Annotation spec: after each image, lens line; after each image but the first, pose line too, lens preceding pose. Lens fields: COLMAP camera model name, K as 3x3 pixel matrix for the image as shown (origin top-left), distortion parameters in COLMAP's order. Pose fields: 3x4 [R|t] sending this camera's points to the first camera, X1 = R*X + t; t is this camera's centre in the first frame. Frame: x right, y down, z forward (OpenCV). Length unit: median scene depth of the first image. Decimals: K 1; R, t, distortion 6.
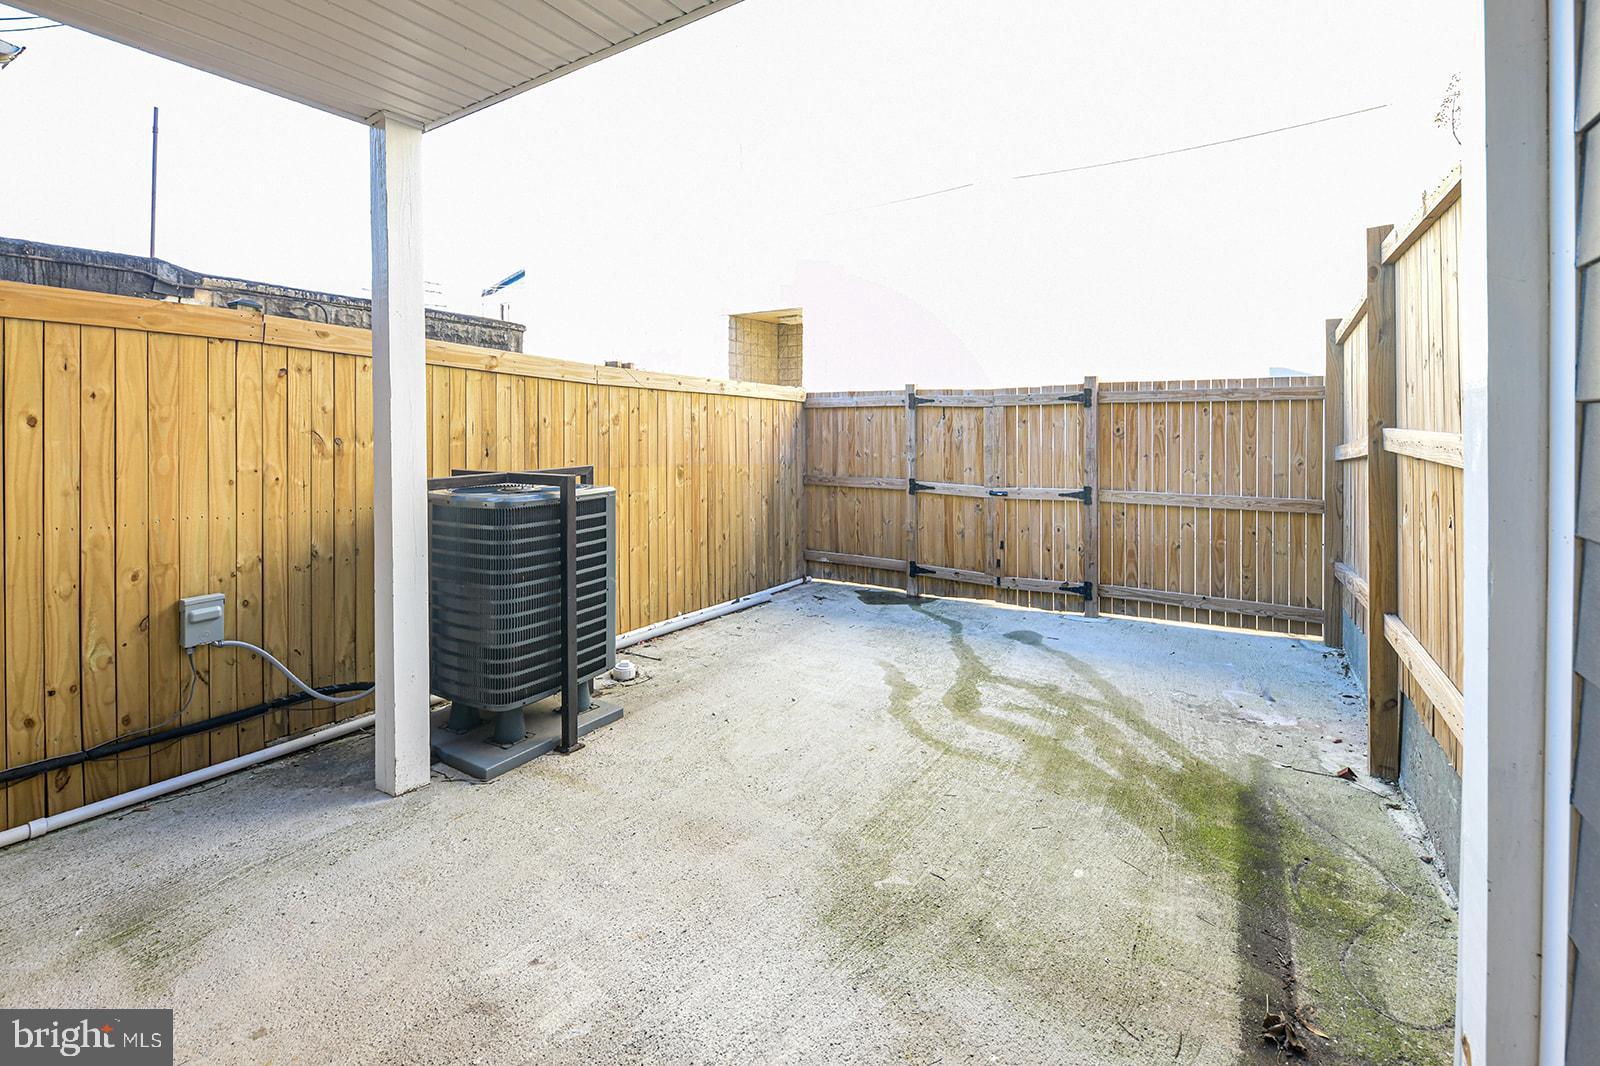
lens RADIAL K [[746.0, 0, 739.8], [0, 746.0, 425.3], [0, 0, 1]] dist [0.009960, -0.007499]
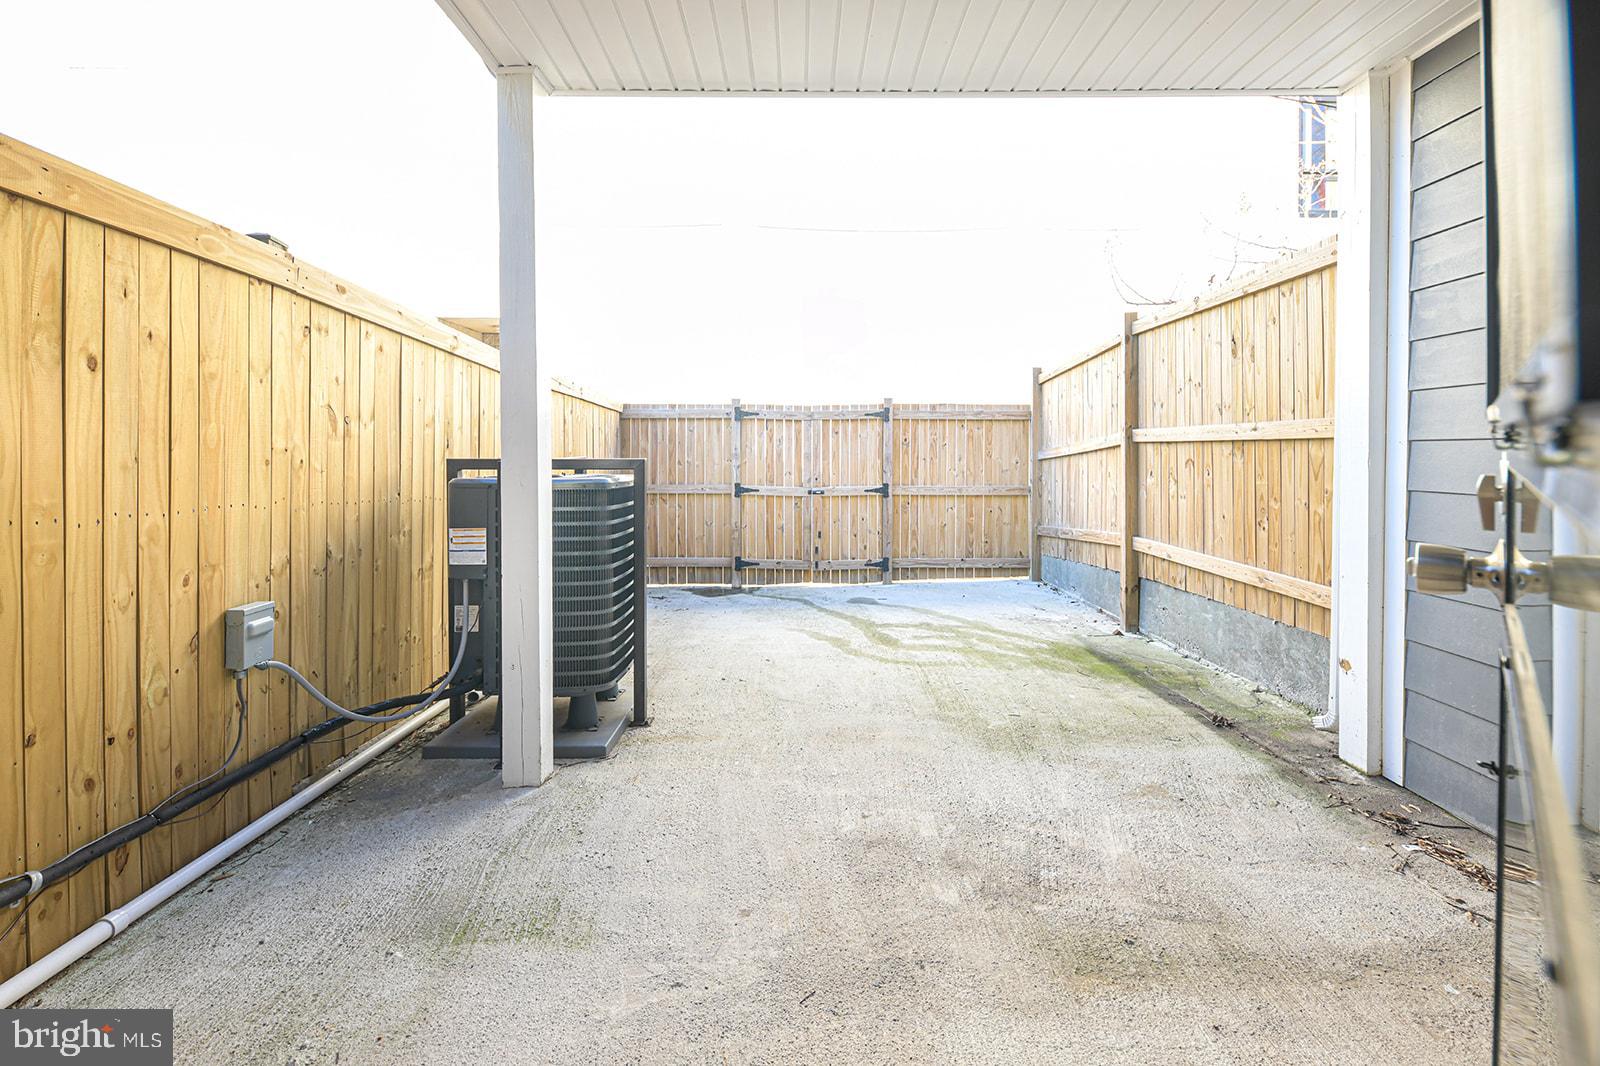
lens RADIAL K [[746.0, 0, 847.1], [0, 746.0, 454.8], [0, 0, 1]] dist [0.009960, -0.007499]
pose [[0.808309, 0.005464, 0.588734, -0.681503], [-0.005365, 0.999984, -0.001915, 0.069665], [-0.588735, -0.001611, 0.808325, -0.003359]]
